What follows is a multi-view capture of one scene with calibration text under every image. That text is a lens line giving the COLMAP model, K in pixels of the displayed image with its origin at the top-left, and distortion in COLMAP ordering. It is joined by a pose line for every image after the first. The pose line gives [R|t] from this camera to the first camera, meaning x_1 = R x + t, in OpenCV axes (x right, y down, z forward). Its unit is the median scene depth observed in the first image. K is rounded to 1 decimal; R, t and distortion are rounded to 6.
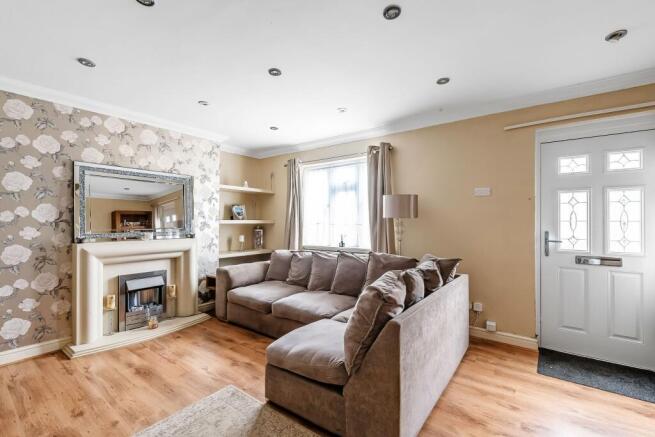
lens RADIAL K [[290.8, 0, 323.8], [0, 290.8, 219.7], [0, 0, 1]] dist [-0.003265, 0.001303]
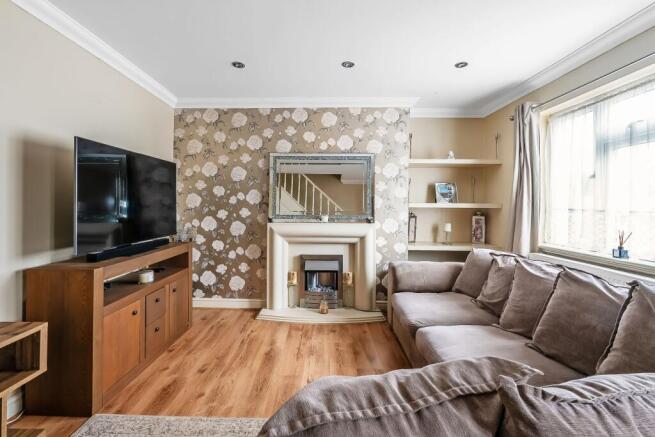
lens RADIAL K [[307.7, 0, 317.6], [0, 307.7, 201.2], [0, 0, 1]] dist [0.004222, -0.001061]
pose [[0.590582, 0.001016, -0.806977, 0.239761], [-0.000093, 0.999999, 0.001191, -0.005747], [0.806978, -0.000629, 0.590581, 0.365759]]
